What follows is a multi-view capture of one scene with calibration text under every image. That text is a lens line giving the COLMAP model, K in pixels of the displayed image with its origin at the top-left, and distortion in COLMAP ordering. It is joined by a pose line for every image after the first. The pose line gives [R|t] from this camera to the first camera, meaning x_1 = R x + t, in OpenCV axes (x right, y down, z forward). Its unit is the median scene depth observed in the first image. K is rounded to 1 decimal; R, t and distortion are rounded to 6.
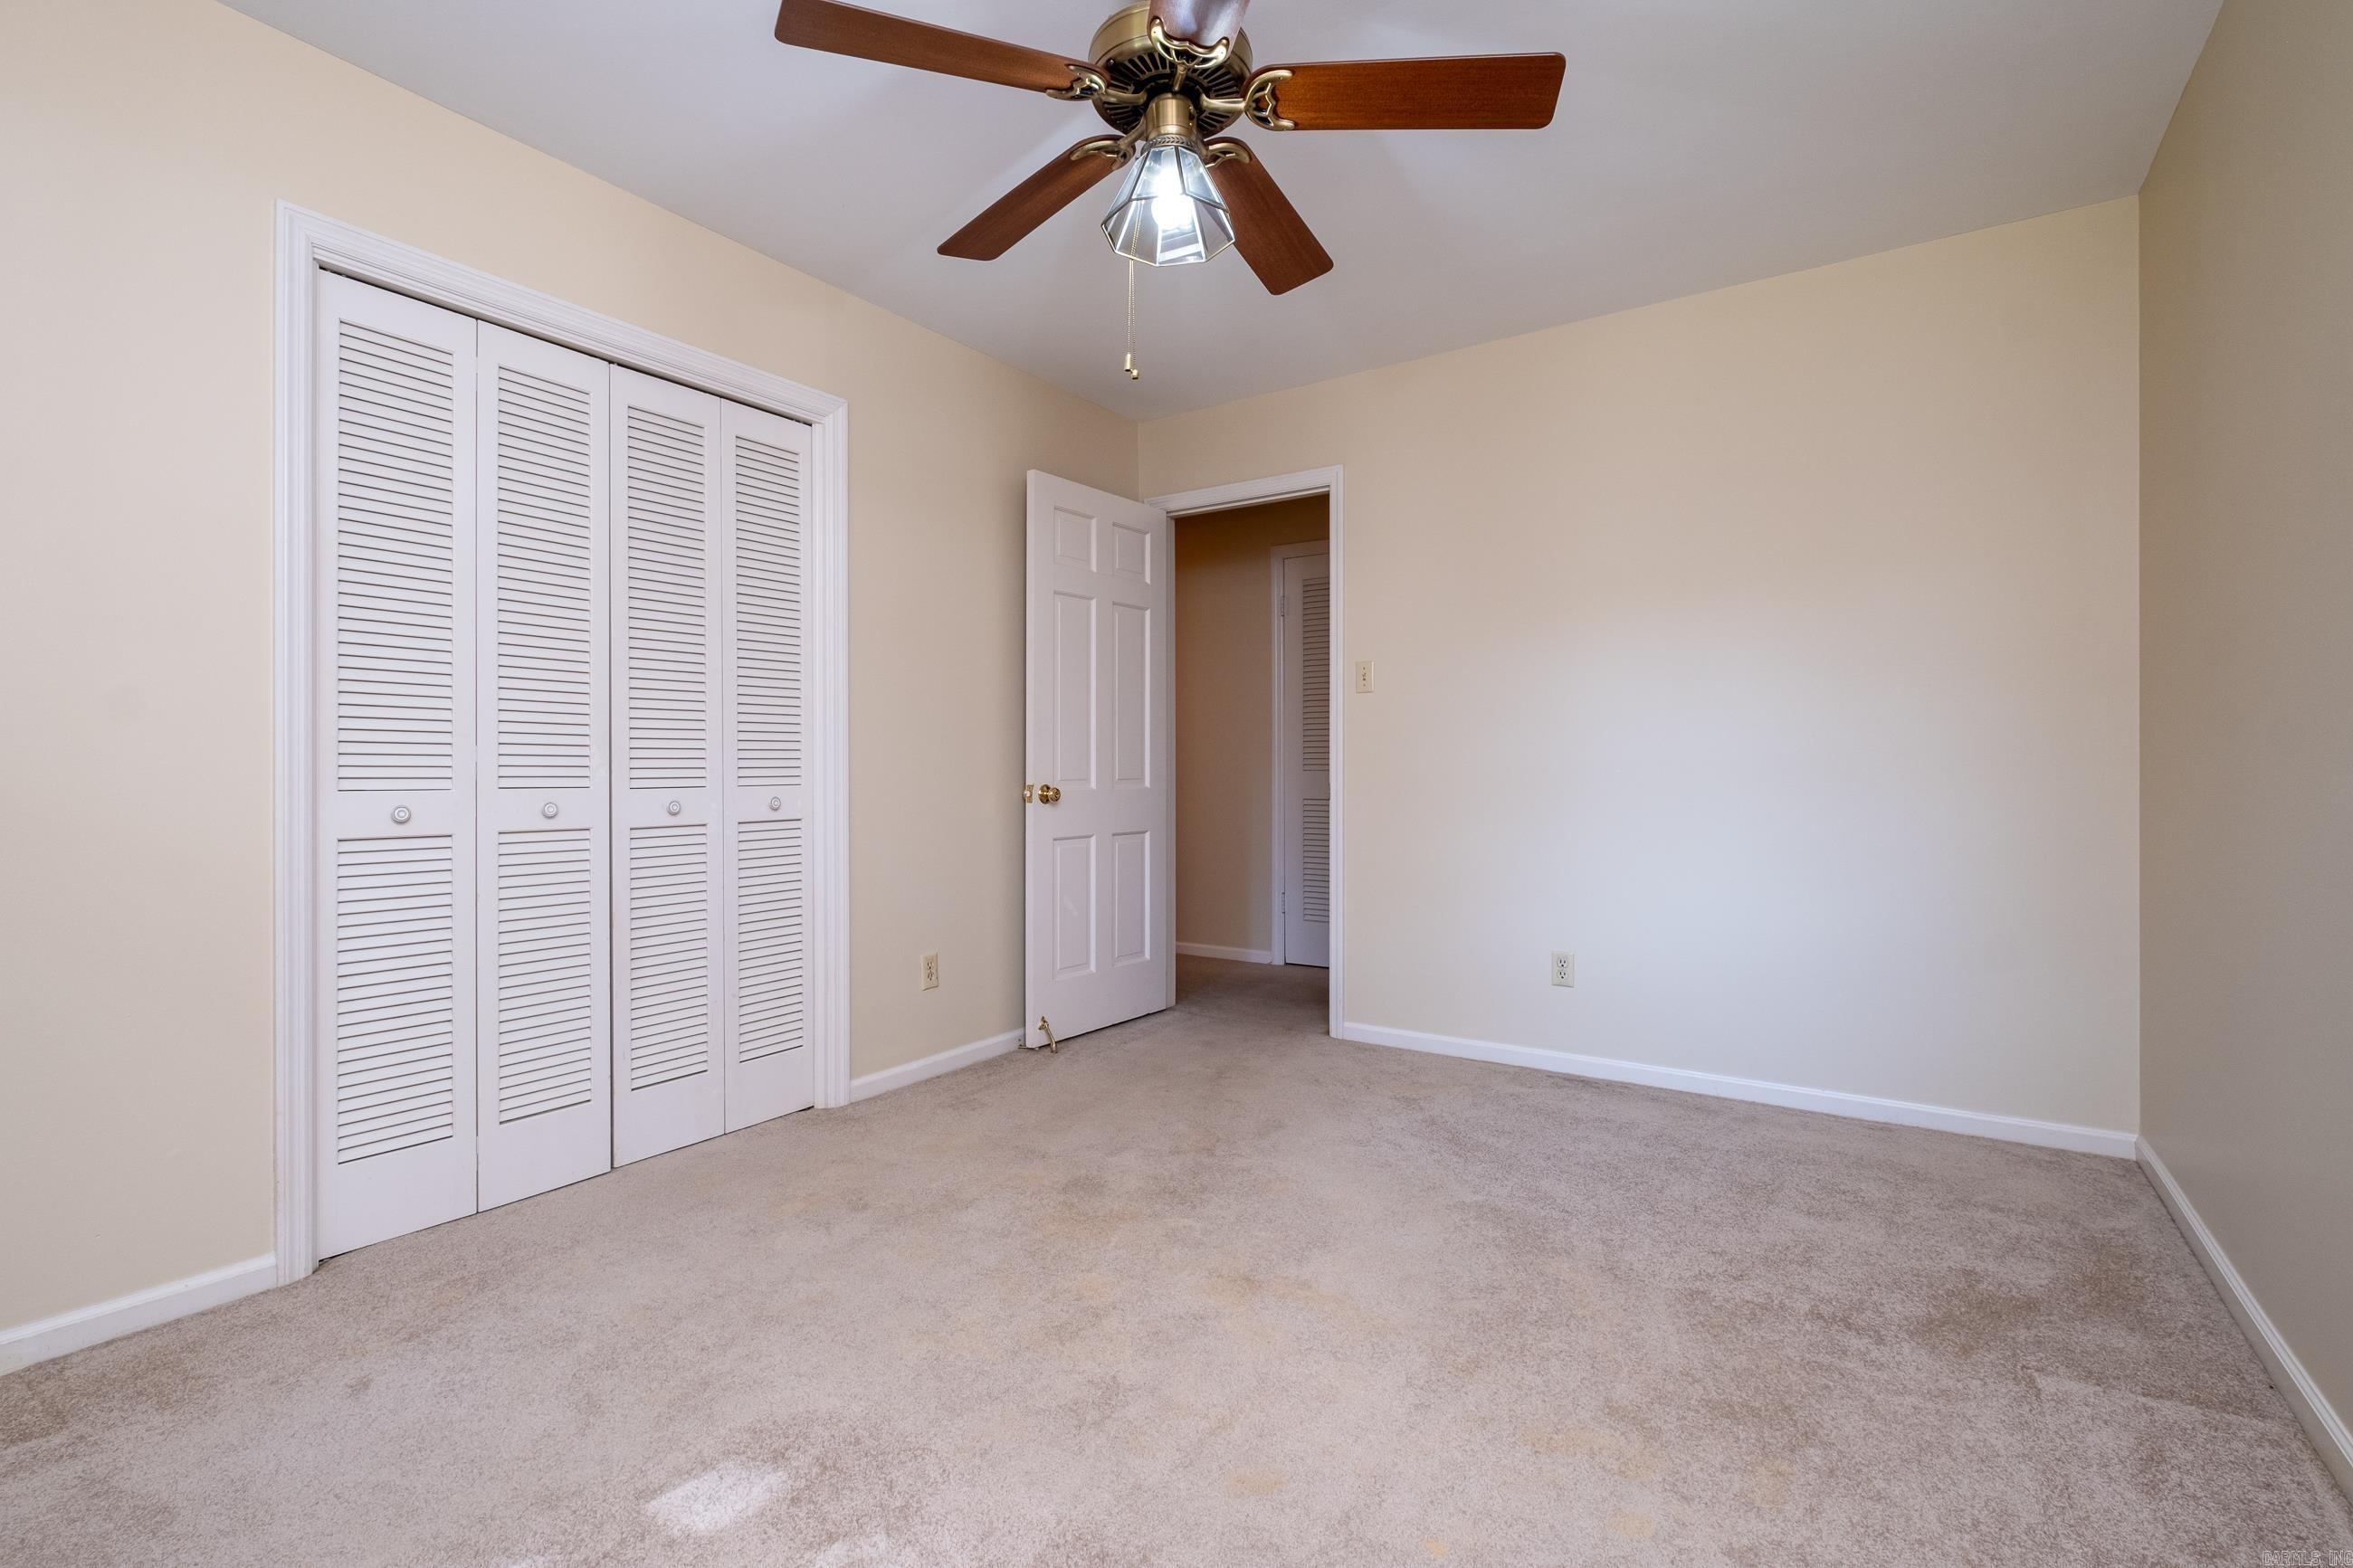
lens RADIAL K [[1010.9, 0, 1166.5], [0, 1010.9, 814.4], [0, 0, 1]] dist [-0.002012, -0.000625]
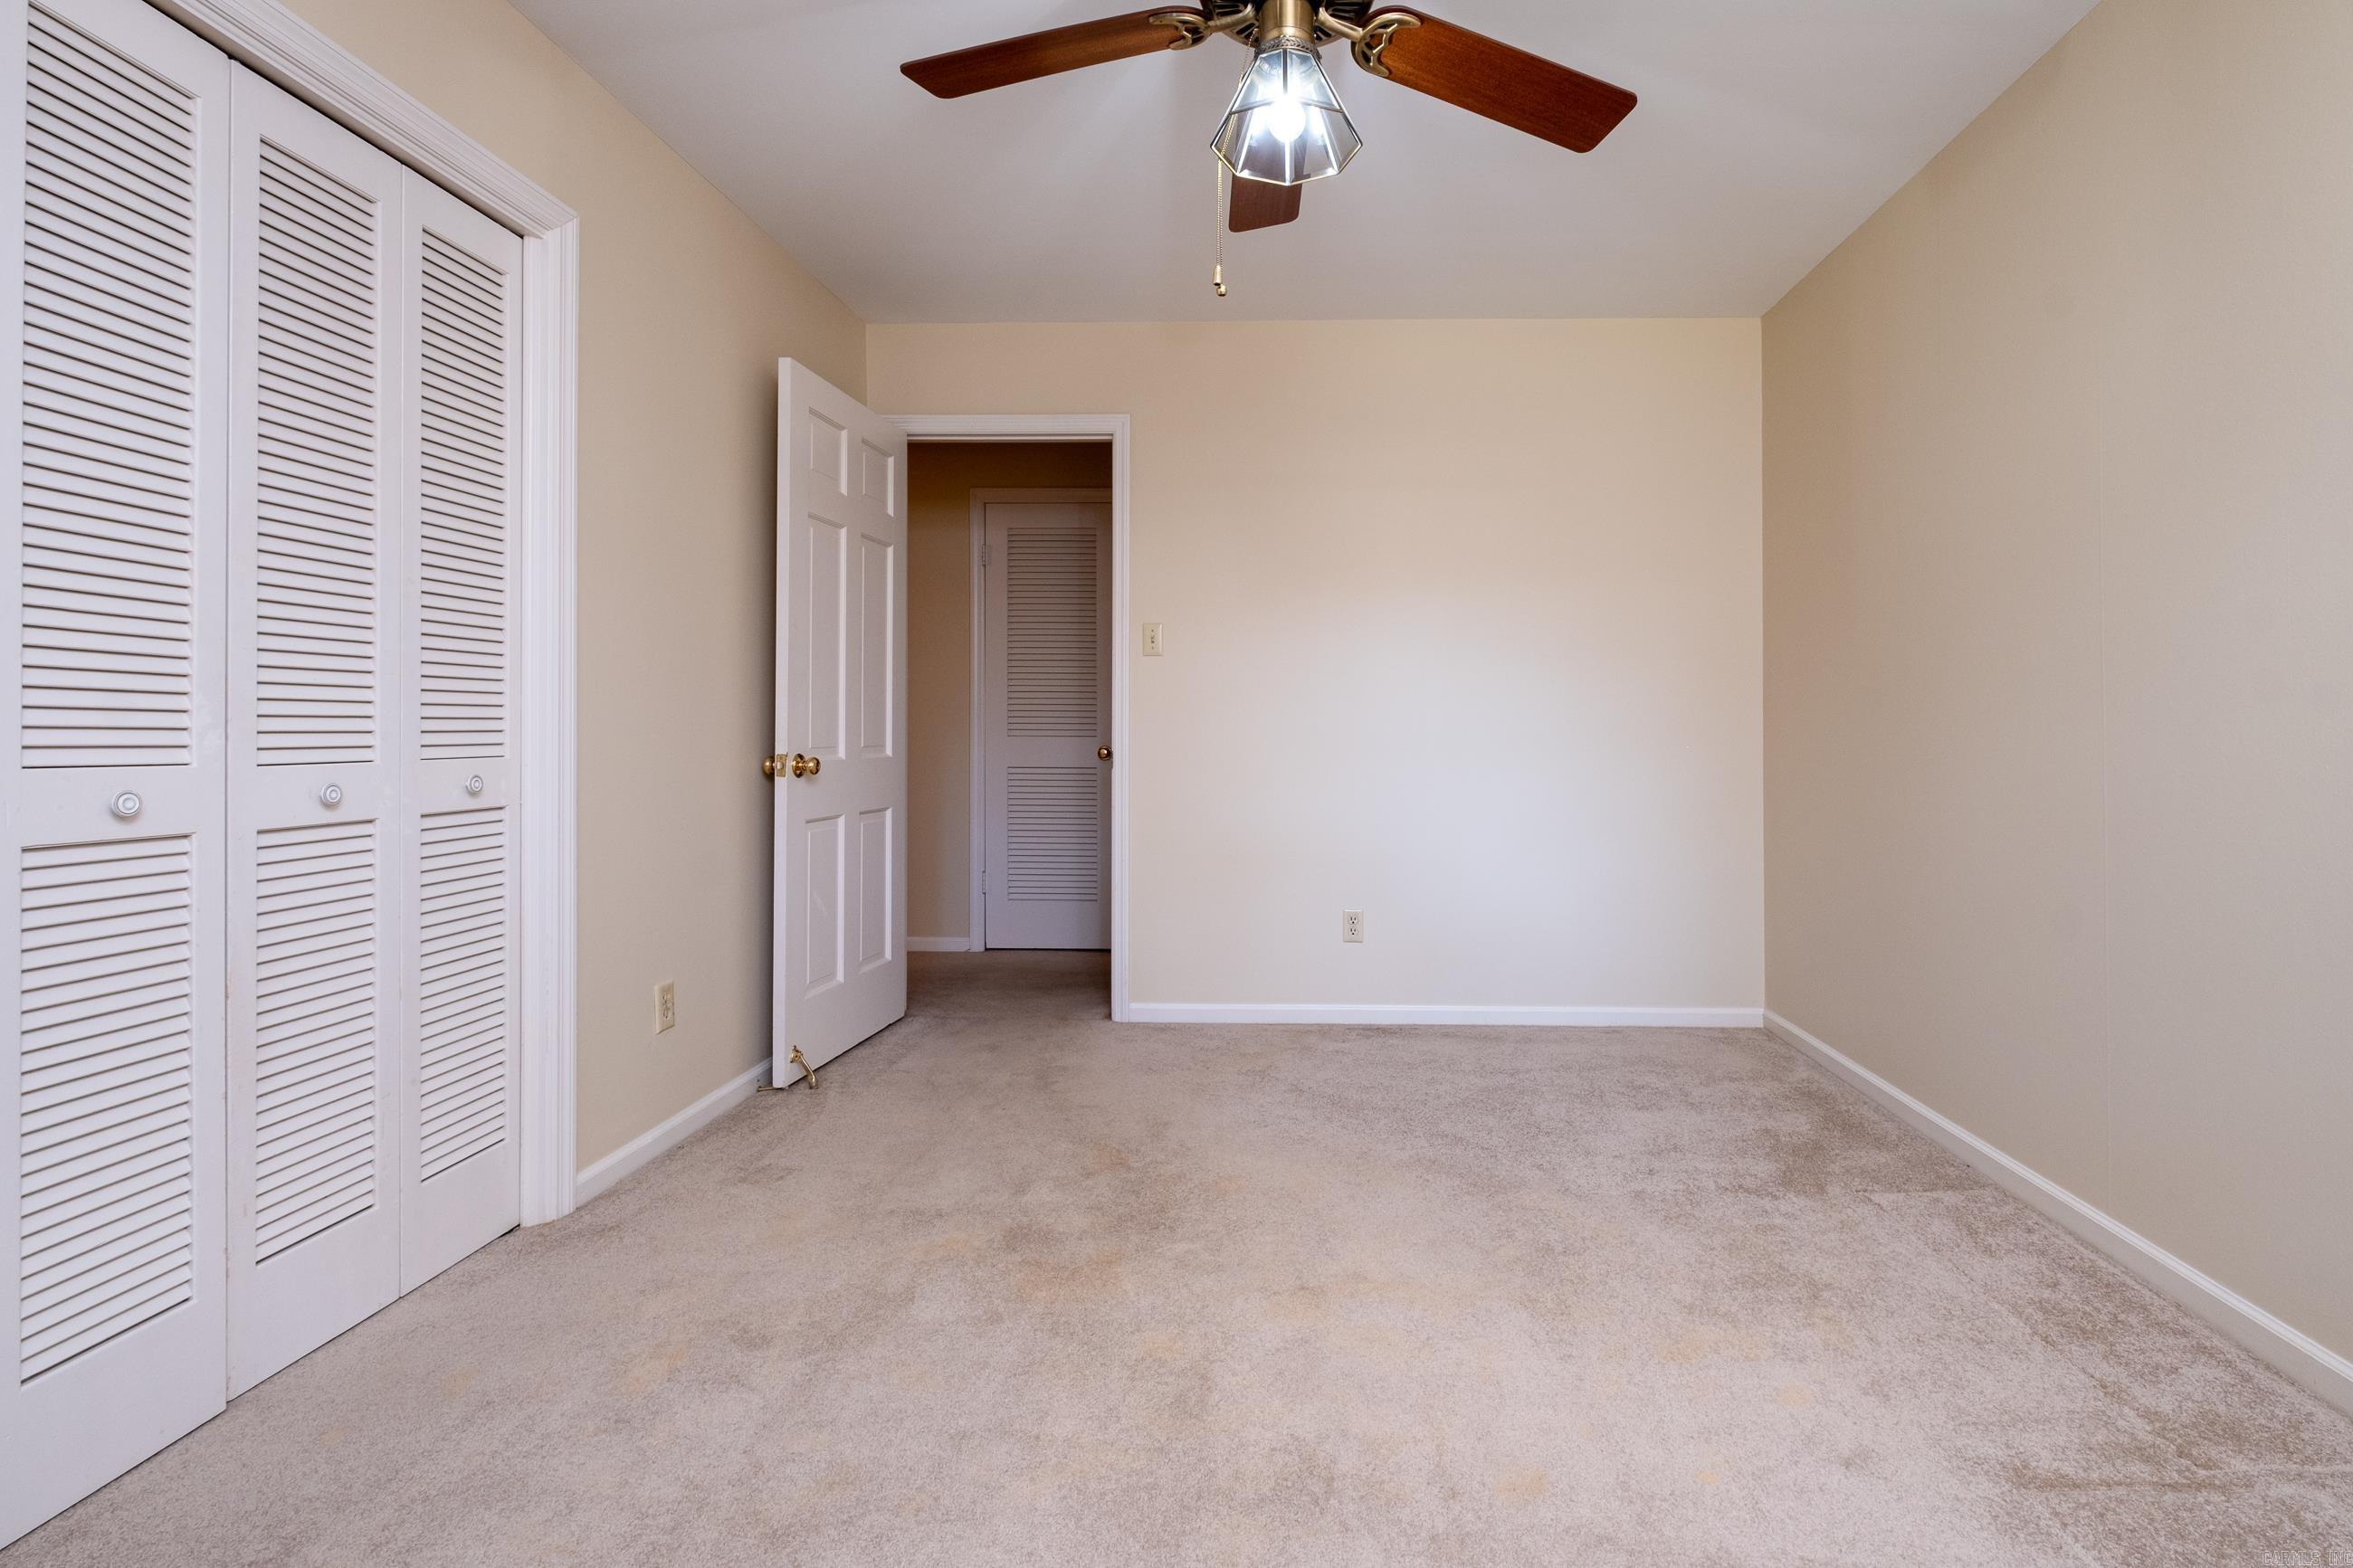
lens RADIAL K [[1052.6, 0, 1215.1], [0, 1052.6, 769.8], [0, 0, 1]] dist [-0.003421, -0.000594]
pose [[0.850355, -0.012832, 0.526054, -0.338675], [0.017536, 0.999838, -0.003956, -0.009593], [-0.525918, 0.012589, 0.850442, 0.148690]]
